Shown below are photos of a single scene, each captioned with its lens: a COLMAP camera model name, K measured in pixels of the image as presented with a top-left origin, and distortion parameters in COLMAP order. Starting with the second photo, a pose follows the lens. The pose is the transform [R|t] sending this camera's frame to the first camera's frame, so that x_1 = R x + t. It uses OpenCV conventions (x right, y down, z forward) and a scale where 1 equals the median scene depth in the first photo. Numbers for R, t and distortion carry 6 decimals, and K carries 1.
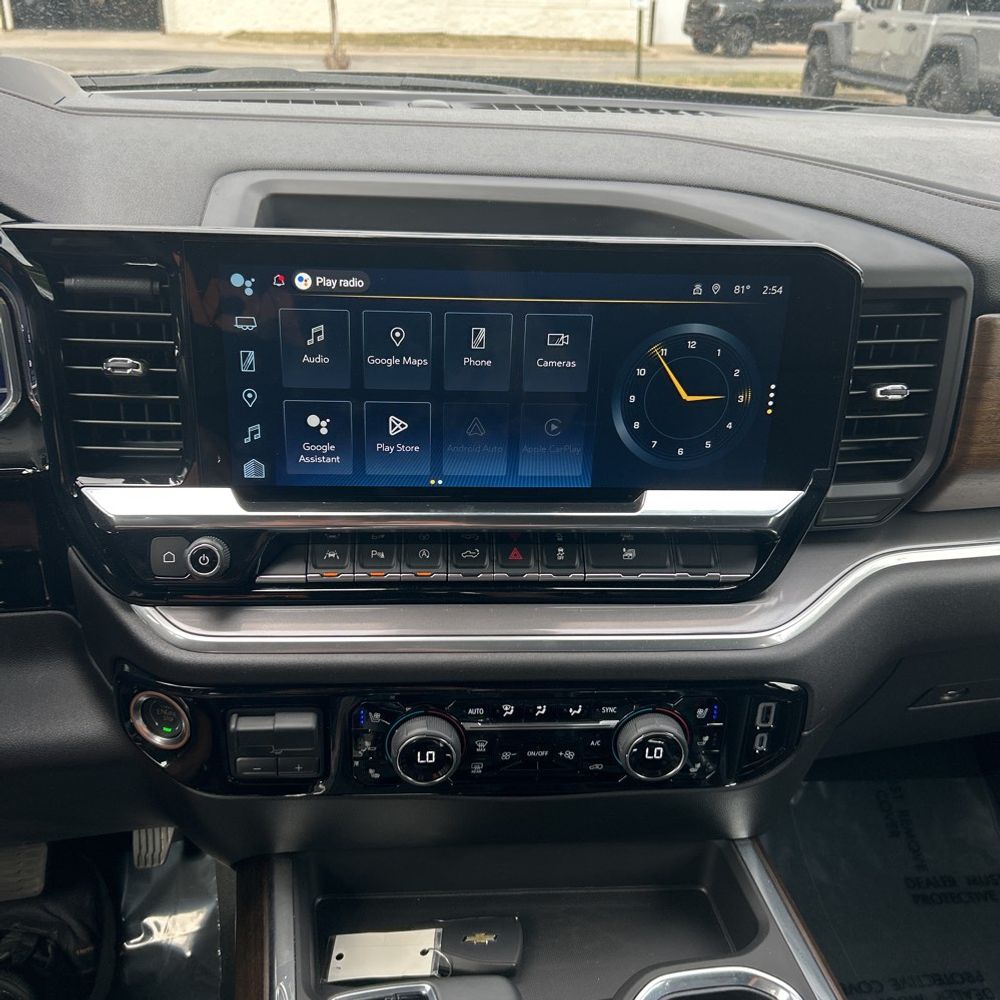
lens RADIAL K [[1012.0, 0, 504.8], [0, 1012.0, 499.2], [0, 0, 1]] dist [0.024466, 0.000000]
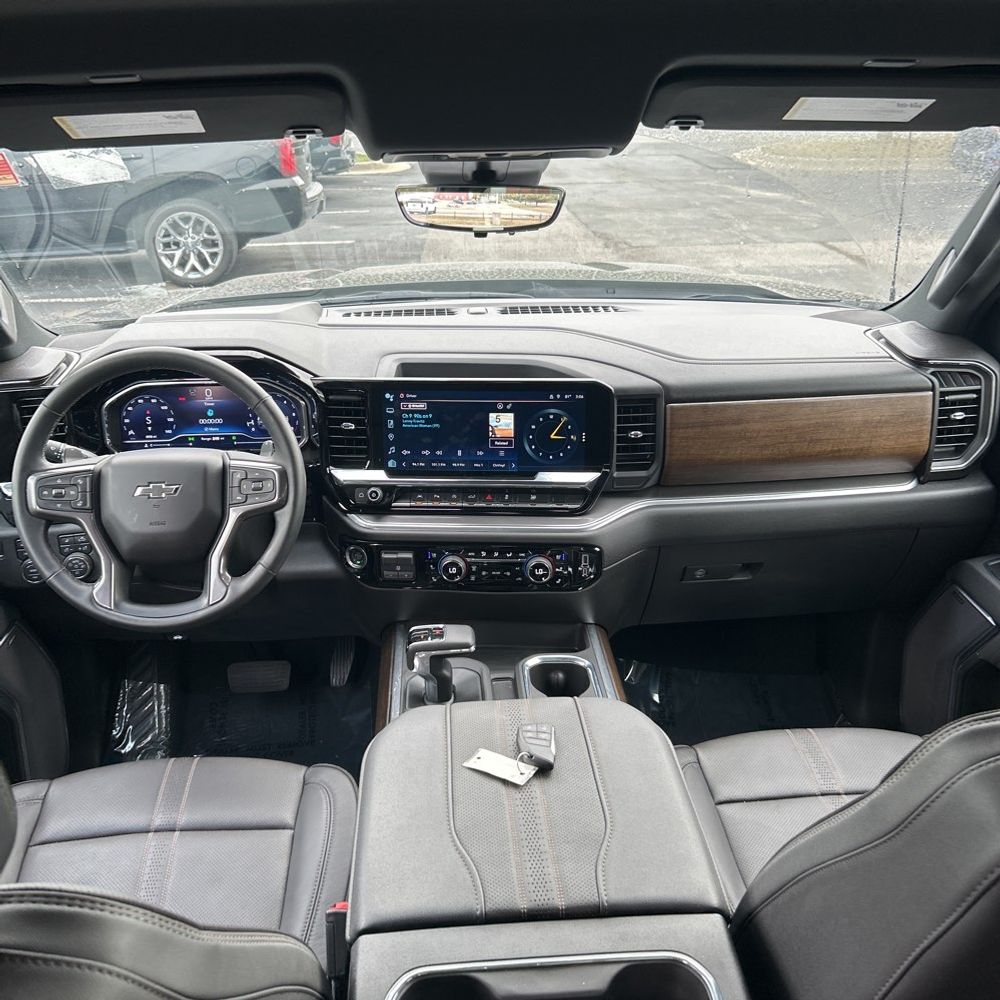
lens RADIAL K [[1012.0, 0, 496.5], [0, 1012.0, 501.5], [0, 0, 1]] dist [0.024466, 0.000000]
pose [[0.989932, 0.003004, -0.141510, 0.407785], [-0.012975, 0.997491, -0.069594, 0.253088], [0.140946, 0.070729, 0.987488, -1.608176]]
